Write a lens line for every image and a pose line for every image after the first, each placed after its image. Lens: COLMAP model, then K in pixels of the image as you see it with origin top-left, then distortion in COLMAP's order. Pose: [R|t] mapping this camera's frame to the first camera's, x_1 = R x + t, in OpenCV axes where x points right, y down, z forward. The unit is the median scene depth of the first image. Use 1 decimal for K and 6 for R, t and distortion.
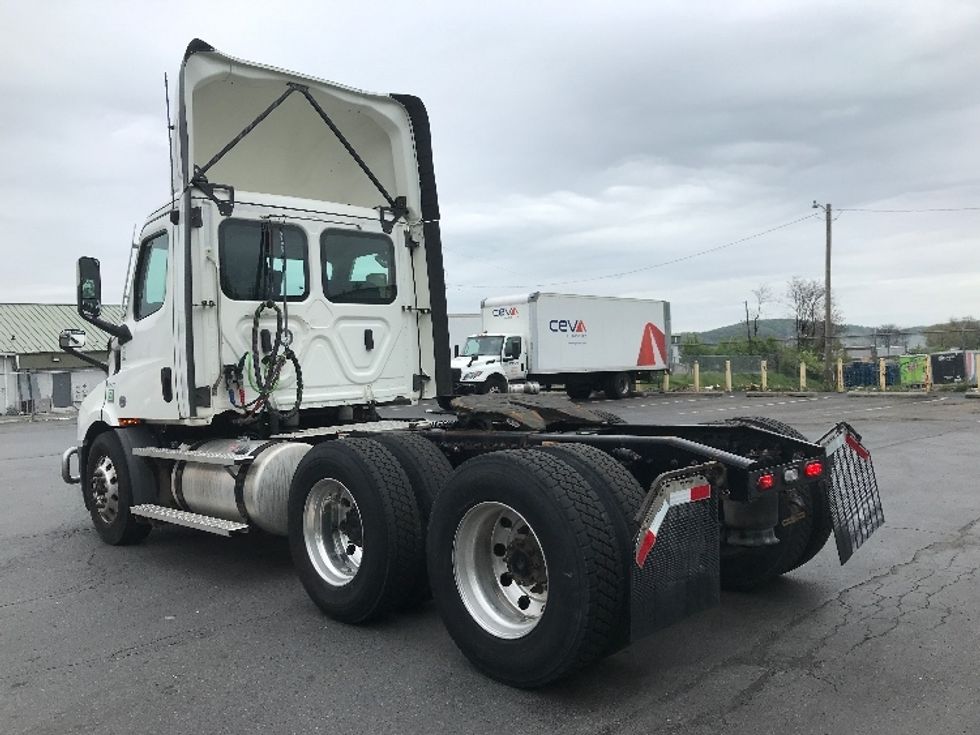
lens RADIAL K [[783.2, 0, 503.0], [0, 783.2, 370.0], [0, 0, 1]] dist [0.005927, -0.003776]
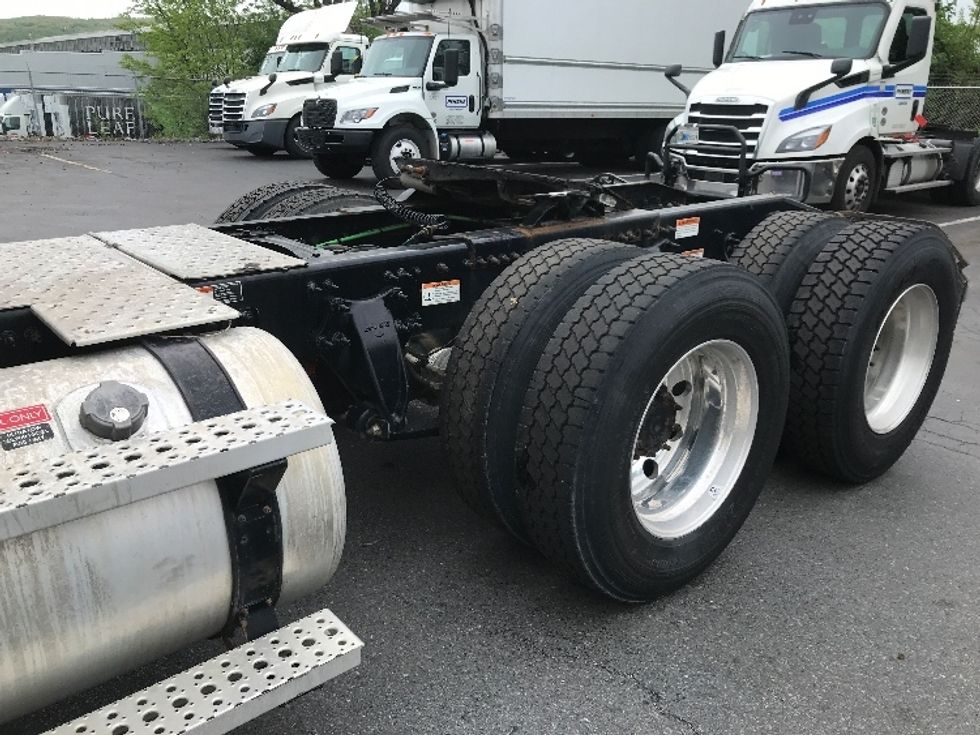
lens RADIAL K [[792.4, 0, 490.0], [0, 792.4, 367.5], [0, 0, 1]] dist [0.016266, 0.004044]
pose [[0.052792, -0.282543, 0.957801, -0.475536], [-0.016796, 0.958752, 0.283749, 0.012189], [-0.998464, -0.031066, 0.045869, 0.714663]]
